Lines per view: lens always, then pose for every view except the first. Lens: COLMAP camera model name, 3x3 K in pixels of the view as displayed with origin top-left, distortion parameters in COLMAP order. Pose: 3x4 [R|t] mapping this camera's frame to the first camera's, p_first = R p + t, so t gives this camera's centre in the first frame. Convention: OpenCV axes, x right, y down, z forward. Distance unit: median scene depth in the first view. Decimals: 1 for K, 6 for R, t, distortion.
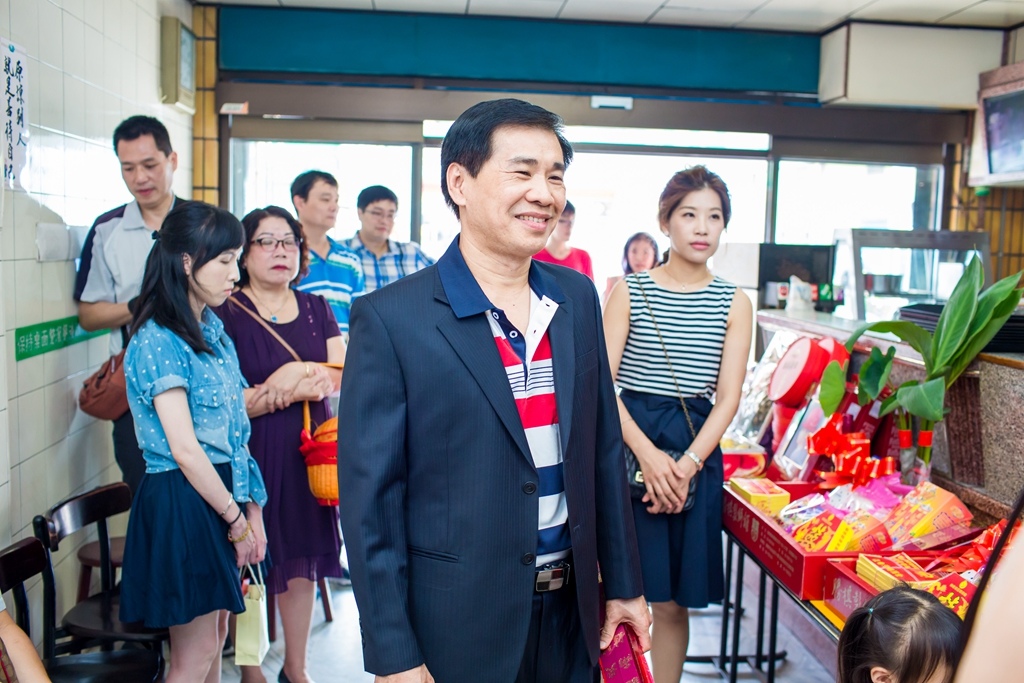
lens RADIAL K [[993.6, 0, 512.0], [0, 993.6, 341.5], [0, 0, 1]] dist [-0.108034, 0.159025]
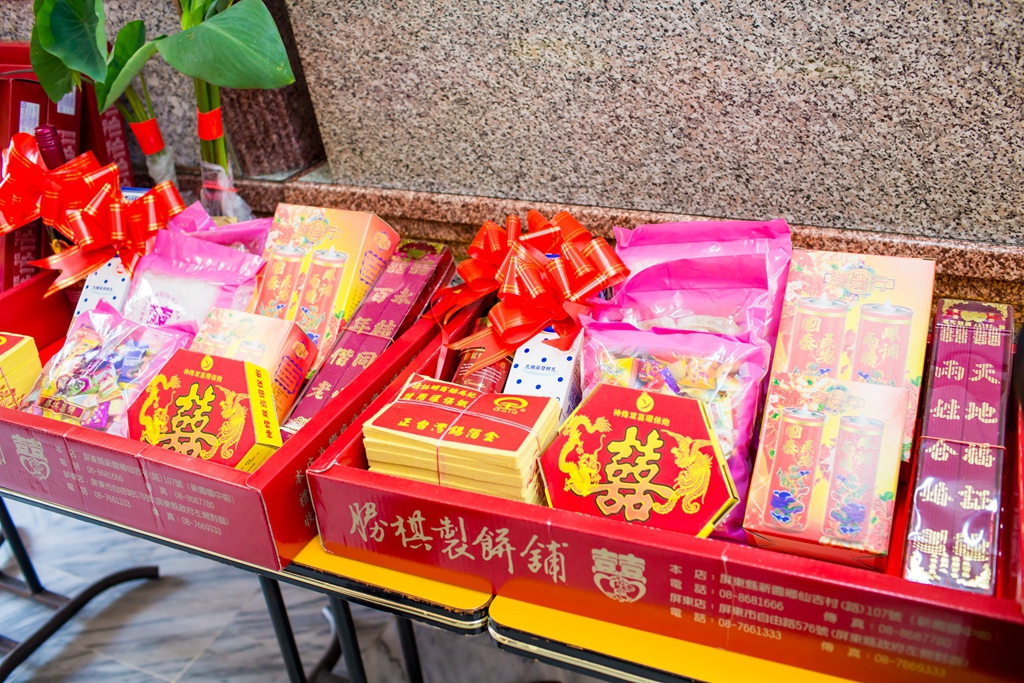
lens RADIAL K [[993.6, 0, 512.0], [0, 993.6, 341.5], [0, 0, 1]] dist [-0.108034, 0.159025]
pose [[0.494568, -0.483291, 0.722380, 0.060737], [0.182815, 0.870395, 0.457155, -0.011769], [-0.849695, -0.094032, 0.518822, 0.567675]]
